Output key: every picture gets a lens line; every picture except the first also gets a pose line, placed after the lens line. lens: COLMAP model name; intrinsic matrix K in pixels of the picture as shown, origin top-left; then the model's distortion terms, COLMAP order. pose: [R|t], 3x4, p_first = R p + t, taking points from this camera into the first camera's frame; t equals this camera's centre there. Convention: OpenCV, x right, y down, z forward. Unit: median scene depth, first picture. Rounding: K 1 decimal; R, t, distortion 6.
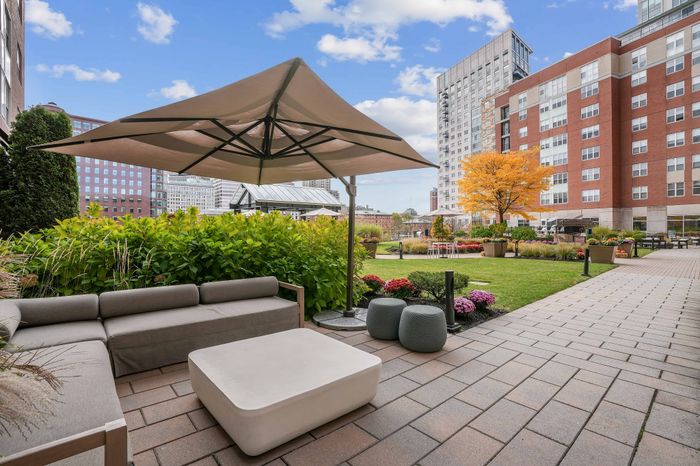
lens RADIAL K [[319.4, 0, 356.5], [0, 319.4, 229.1], [0, 0, 1]] dist [-0.027091, 0.001818]
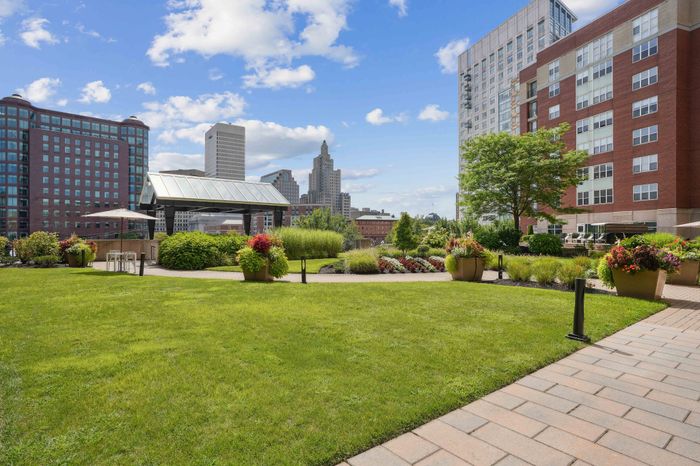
lens RADIAL K [[366.7, 0, 348.3], [0, 366.7, 238.3], [0, 0, 1]] dist [-0.006514, 0.005742]
pose [[0.998600, 0.000252, -0.052890, 0.077472], [-0.000070, 0.999994, 0.003438, 0.000490], [0.052891, -0.003430, 0.998594, 0.082841]]
